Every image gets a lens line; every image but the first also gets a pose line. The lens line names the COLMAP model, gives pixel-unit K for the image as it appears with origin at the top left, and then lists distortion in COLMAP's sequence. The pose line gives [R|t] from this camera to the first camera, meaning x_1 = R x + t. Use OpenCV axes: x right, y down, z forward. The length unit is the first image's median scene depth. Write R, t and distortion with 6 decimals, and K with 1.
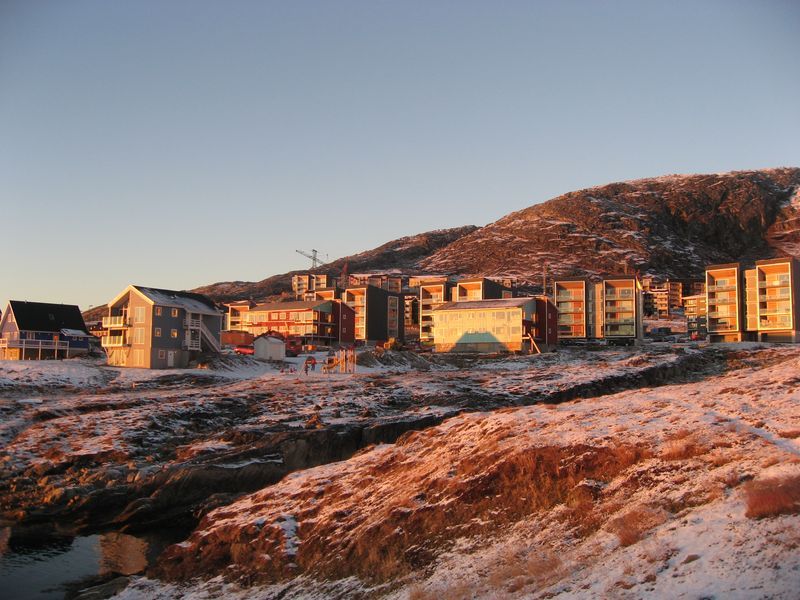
lens RADIAL K [[860.0, 0, 400.0], [0, 860.0, 300.0], [0, 0, 1]] dist [-0.080433, 0.040567]
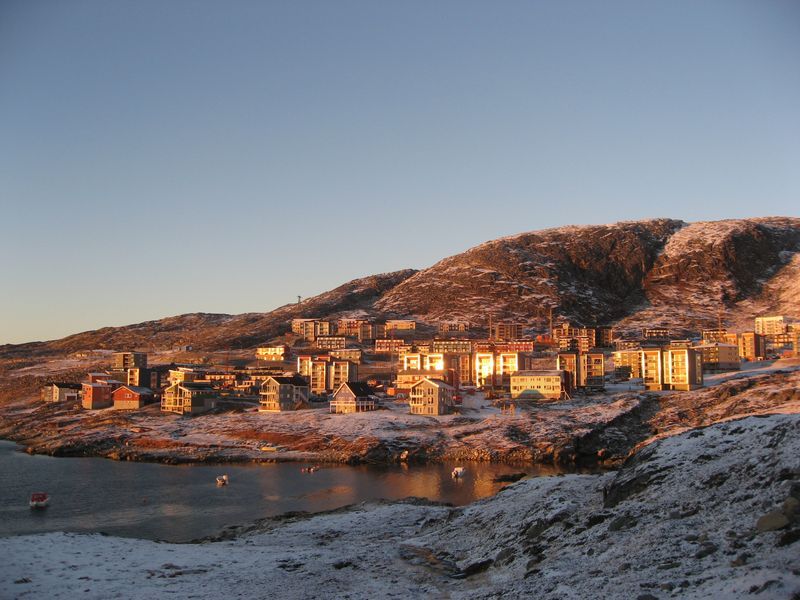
lens RADIAL K [[860.0, 0, 400.0], [0, 860.0, 300.0], [0, 0, 1]] dist [-0.080433, 0.040567]
pose [[0.989782, 0.004875, 0.142505, -0.692507], [-0.002951, 0.999902, -0.013705, -0.189710], [-0.142558, 0.013145, 0.989699, -1.241218]]
